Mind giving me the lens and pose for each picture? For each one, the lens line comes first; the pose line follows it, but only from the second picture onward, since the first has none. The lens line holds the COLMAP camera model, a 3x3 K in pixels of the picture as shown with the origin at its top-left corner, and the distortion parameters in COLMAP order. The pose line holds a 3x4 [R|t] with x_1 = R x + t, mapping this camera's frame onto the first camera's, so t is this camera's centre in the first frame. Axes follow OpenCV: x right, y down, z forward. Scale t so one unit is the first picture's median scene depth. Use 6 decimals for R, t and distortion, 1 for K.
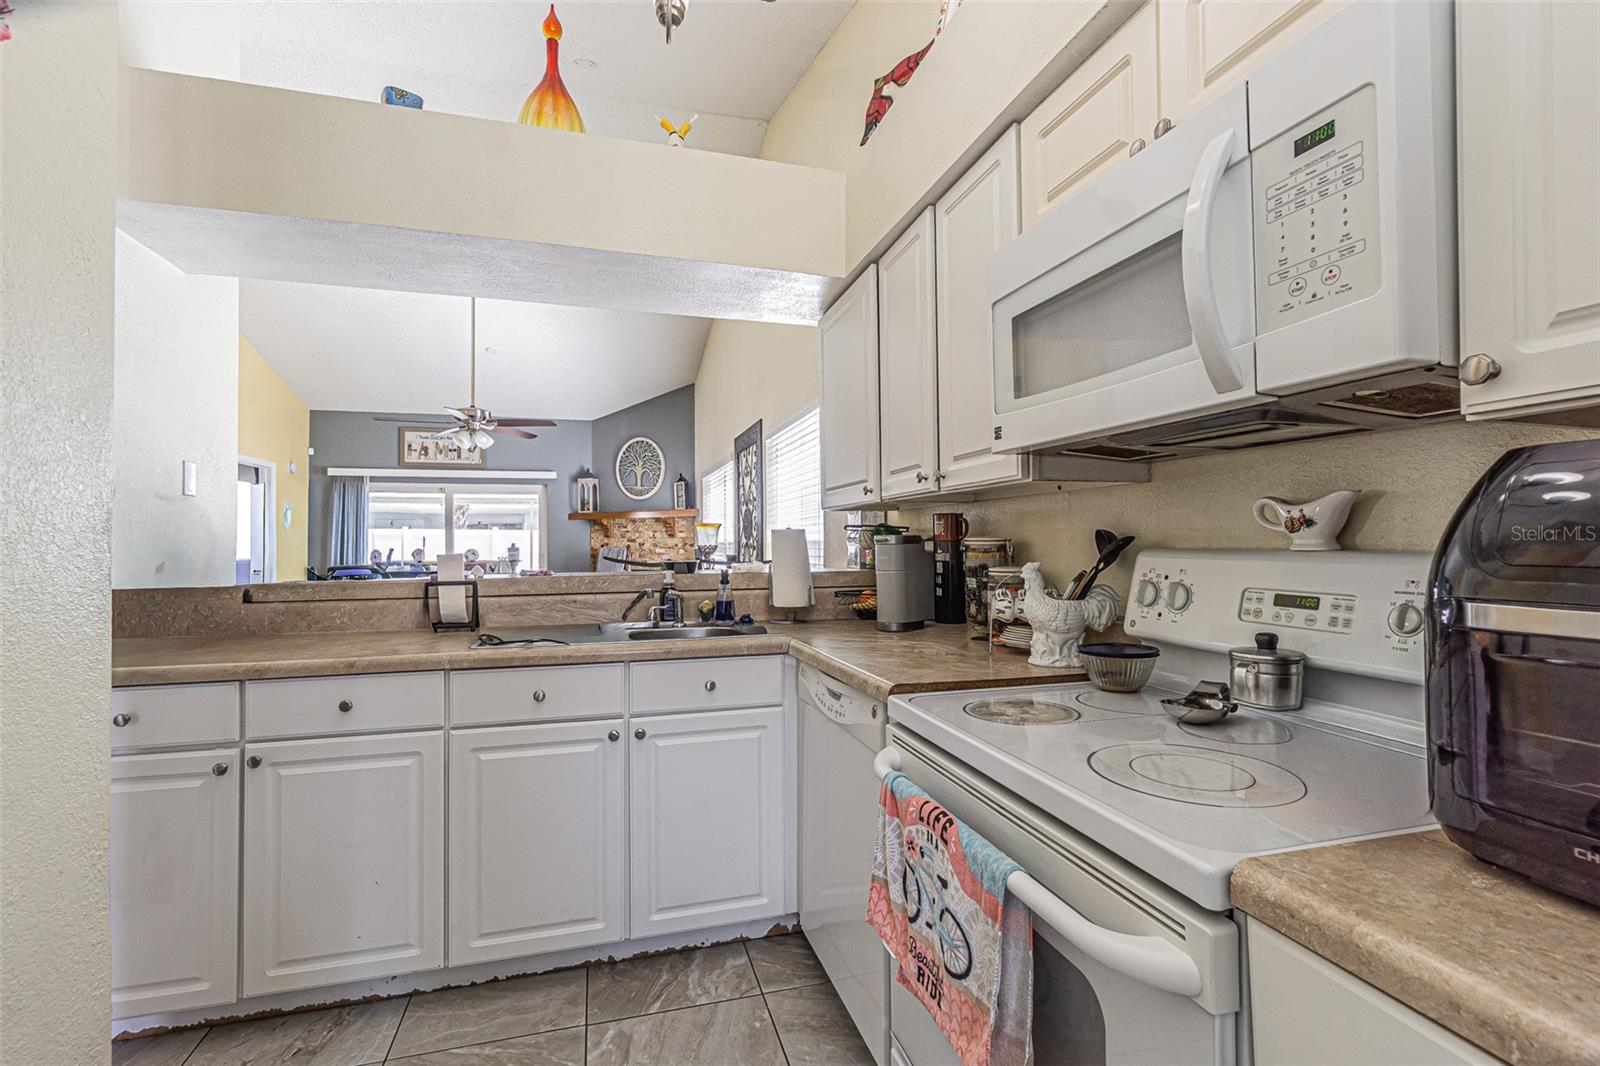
lens RADIAL K [[698.8, 0, 791.3], [0, 698.8, 527.3], [0, 0, 1]] dist [-0.002894, -0.000409]
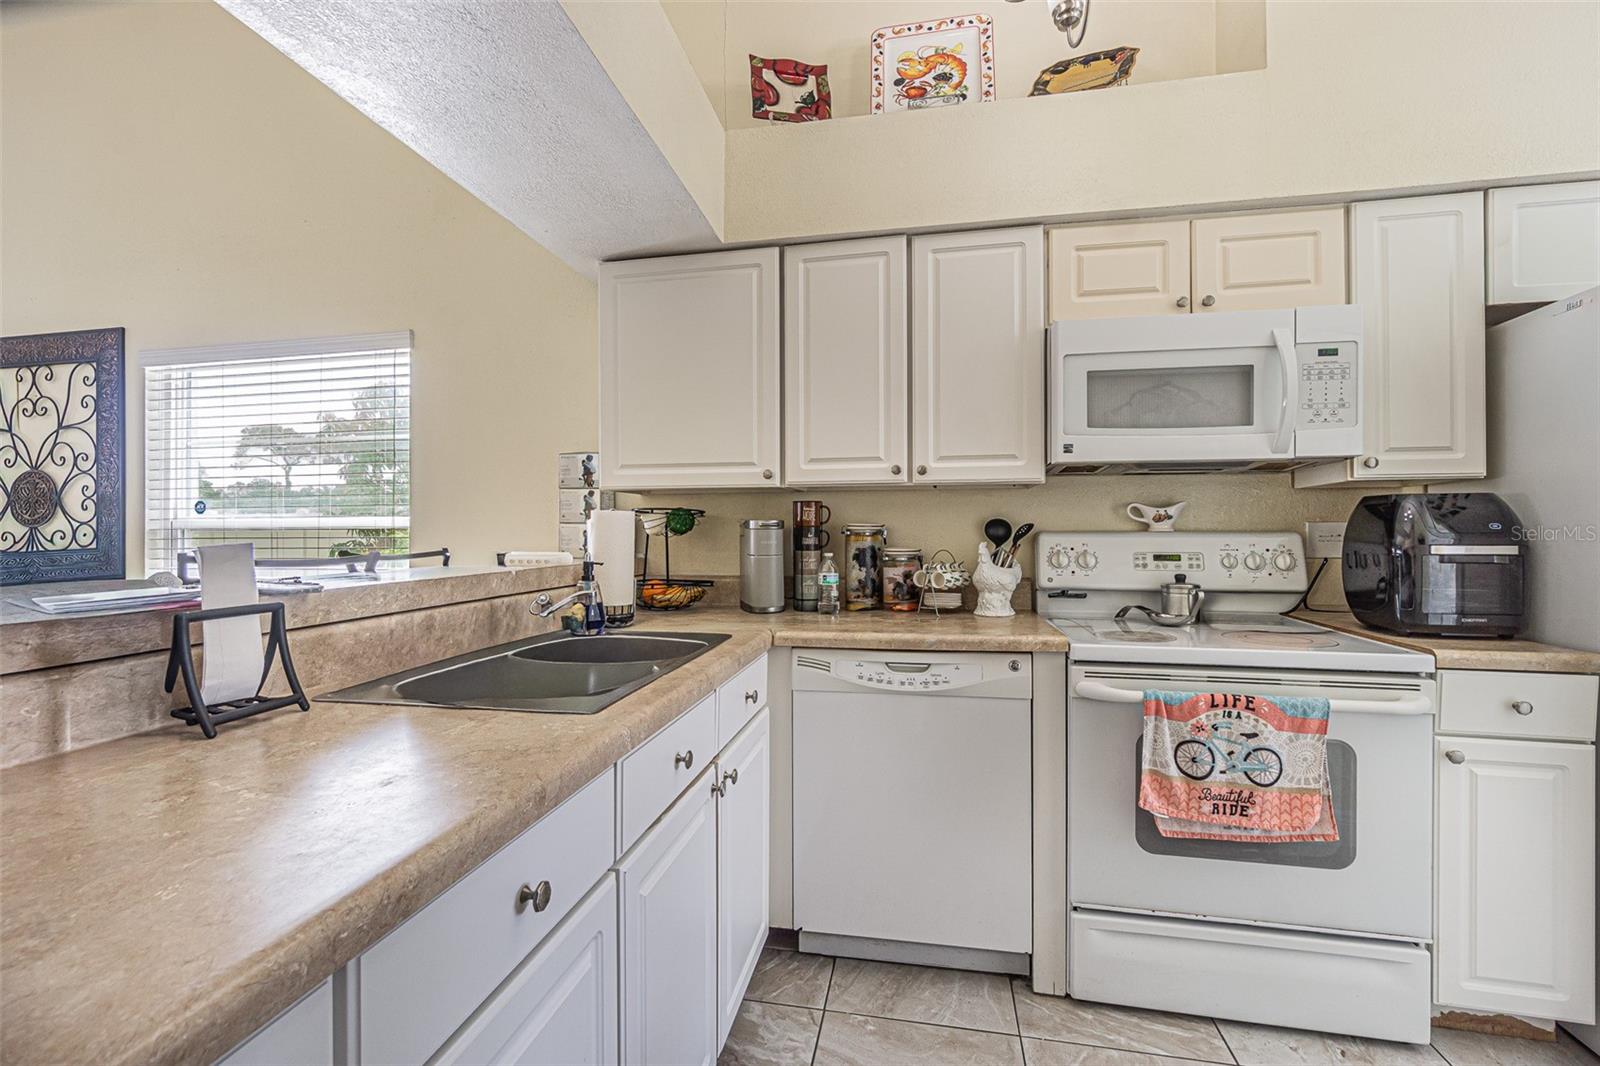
lens RADIAL K [[669.2, 0, 779.9], [0, 669.2, 529.4], [0, 0, 1]] dist [-0.001324, -0.000053]
pose [[0.470567, 0.008424, 0.882324, -0.687824], [-0.020510, 0.999789, 0.001393, 0.022533], [-0.882126, -0.018752, 0.470640, 0.514925]]
